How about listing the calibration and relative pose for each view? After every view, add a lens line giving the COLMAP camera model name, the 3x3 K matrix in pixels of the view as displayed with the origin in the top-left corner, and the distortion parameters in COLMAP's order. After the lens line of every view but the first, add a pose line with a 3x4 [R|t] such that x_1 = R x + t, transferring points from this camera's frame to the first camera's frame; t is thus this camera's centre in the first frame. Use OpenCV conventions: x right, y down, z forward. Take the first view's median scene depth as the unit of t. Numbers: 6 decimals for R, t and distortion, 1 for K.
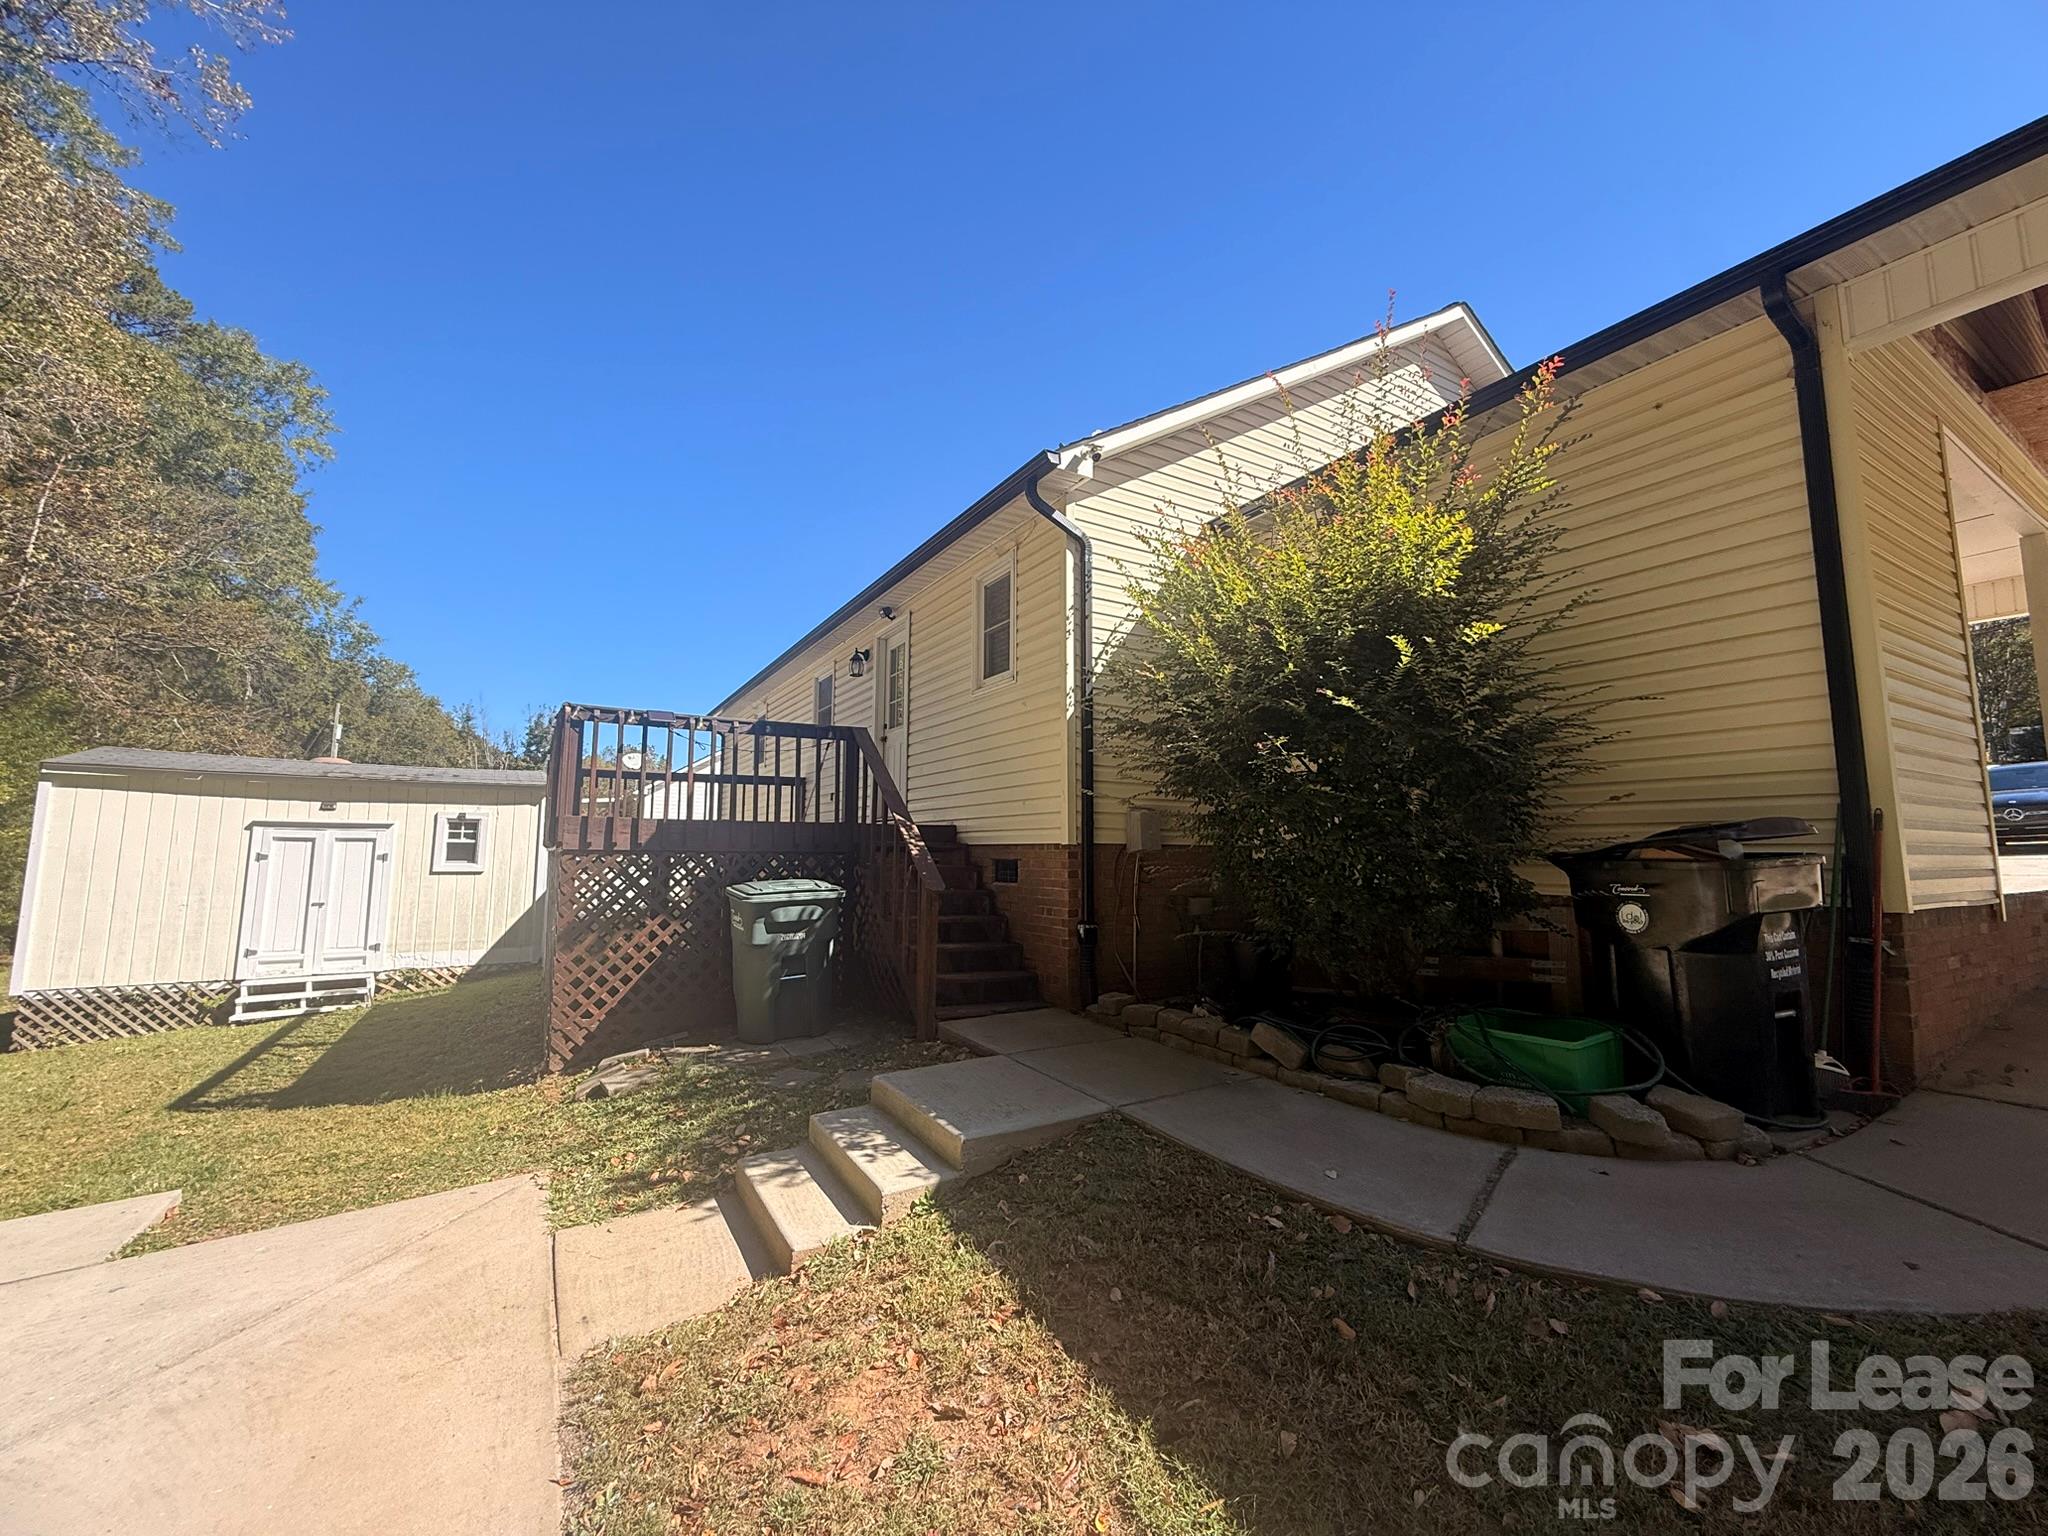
lens RADIAL K [[817.0, 0, 1027.3], [0, 817.0, 767.2], [0, 0, 1]] dist [0.002781, 0.000170]
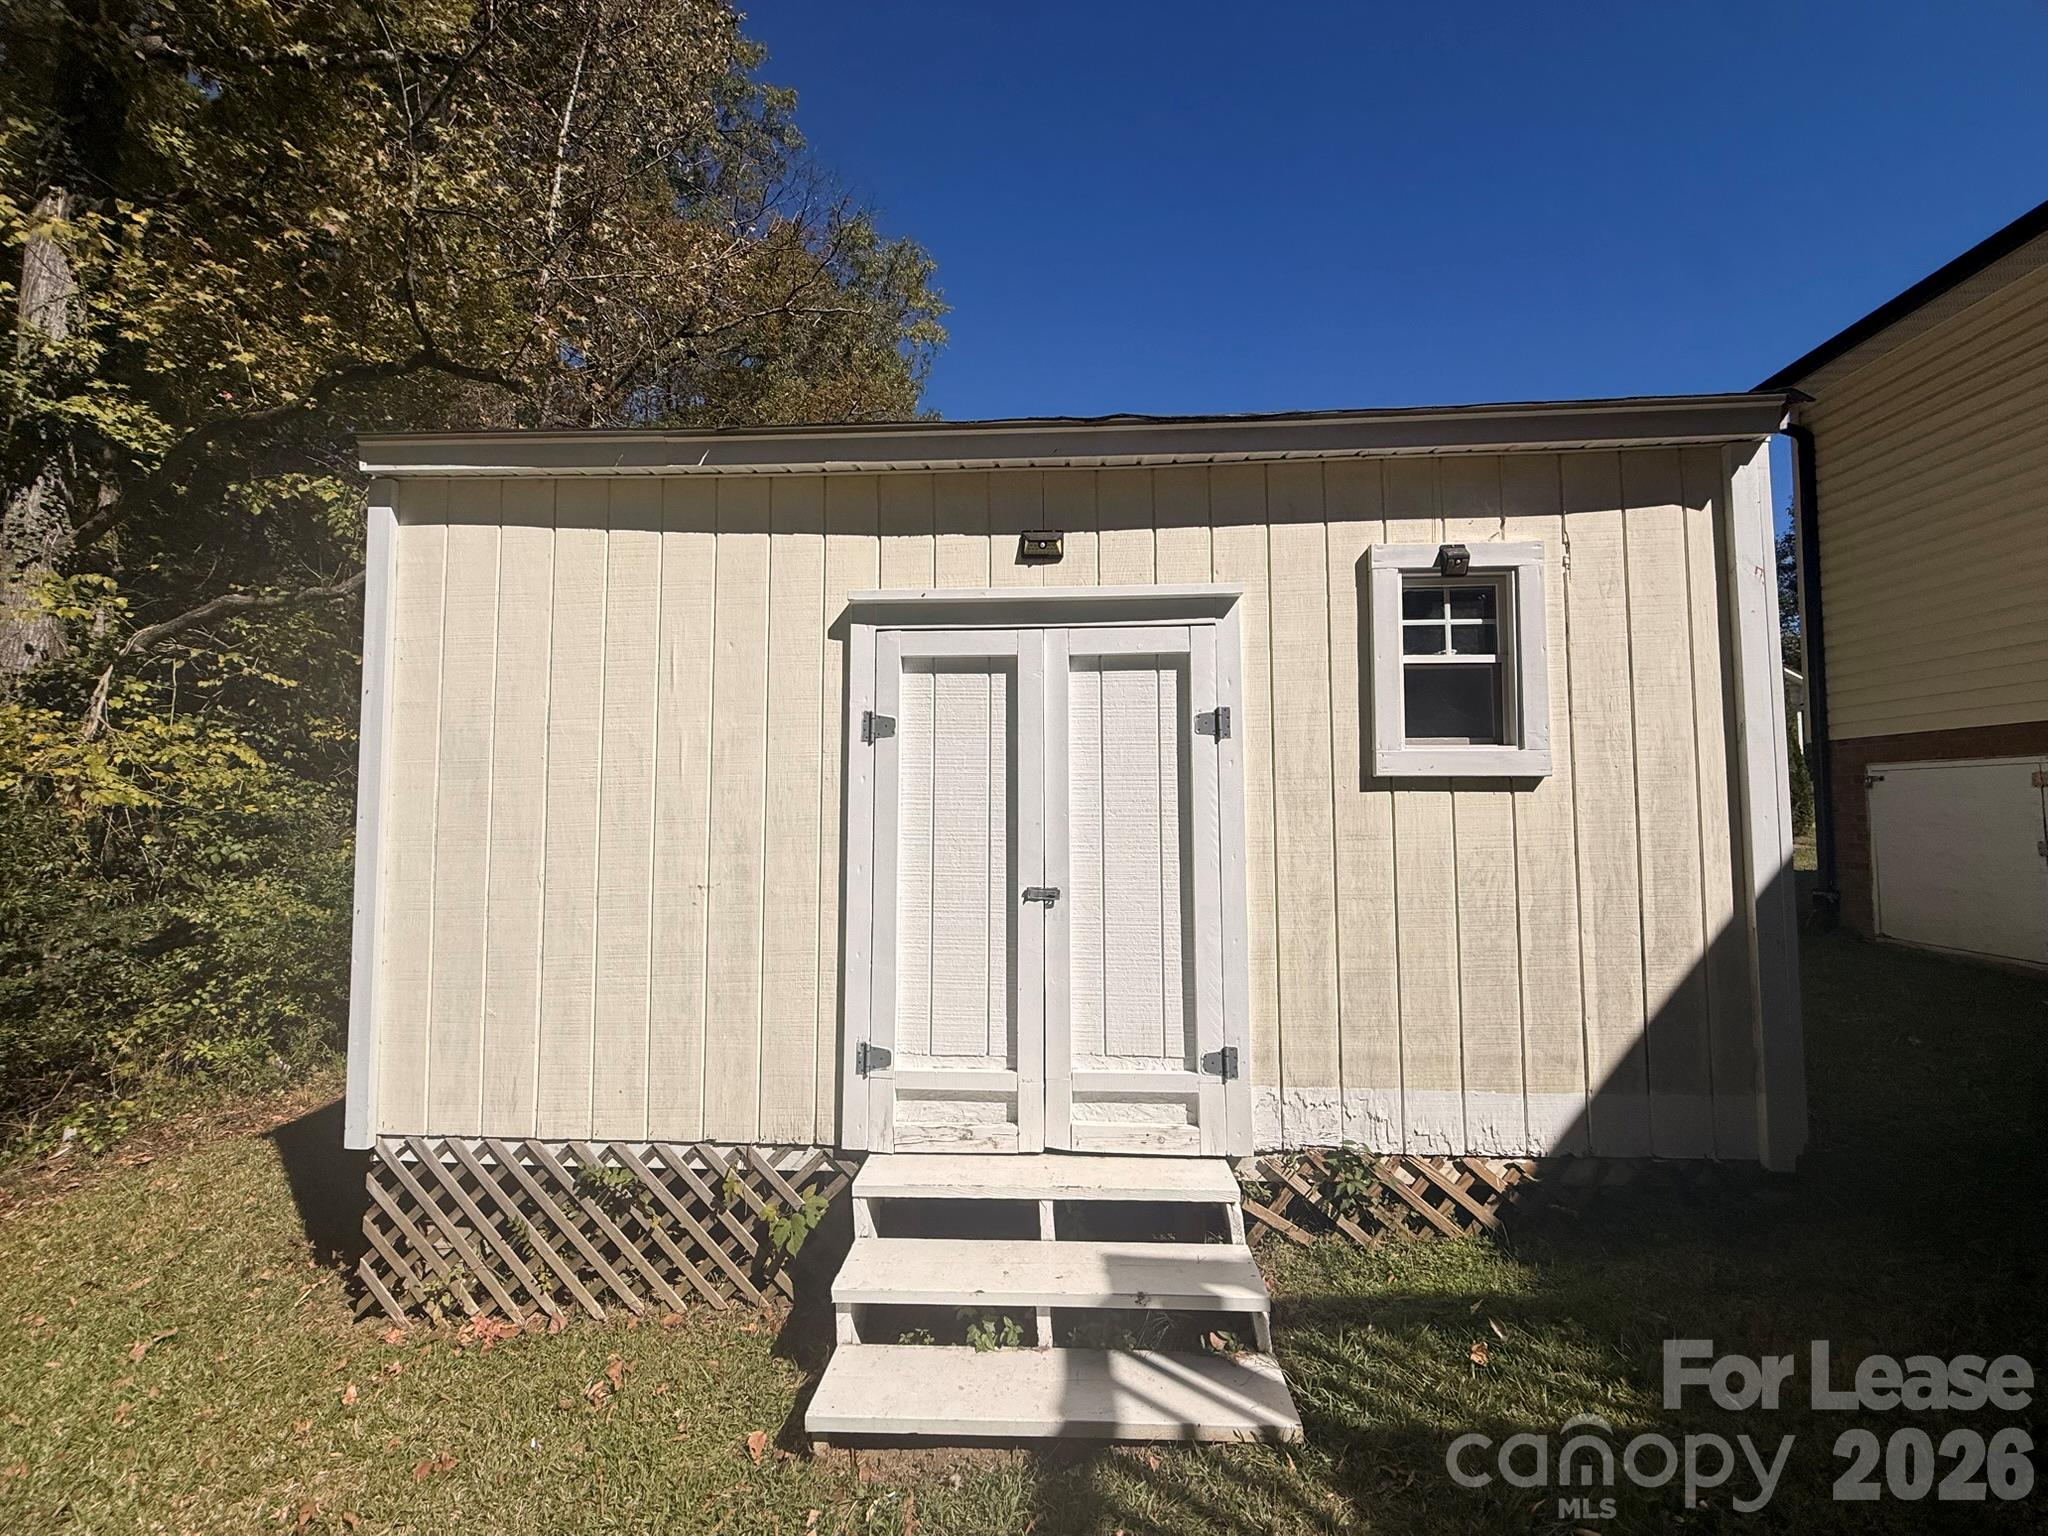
lens RADIAL K [[817.0, 0, 1025.5], [0, 817.0, 769.3], [0, 0, 1]] dist [0.002781, 0.000170]
pose [[0.831673, -0.037971, -0.553965, -0.725440], [0.066811, 0.997254, 0.031948, 0.117827], [0.551231, -0.063582, 0.831926, 0.780486]]
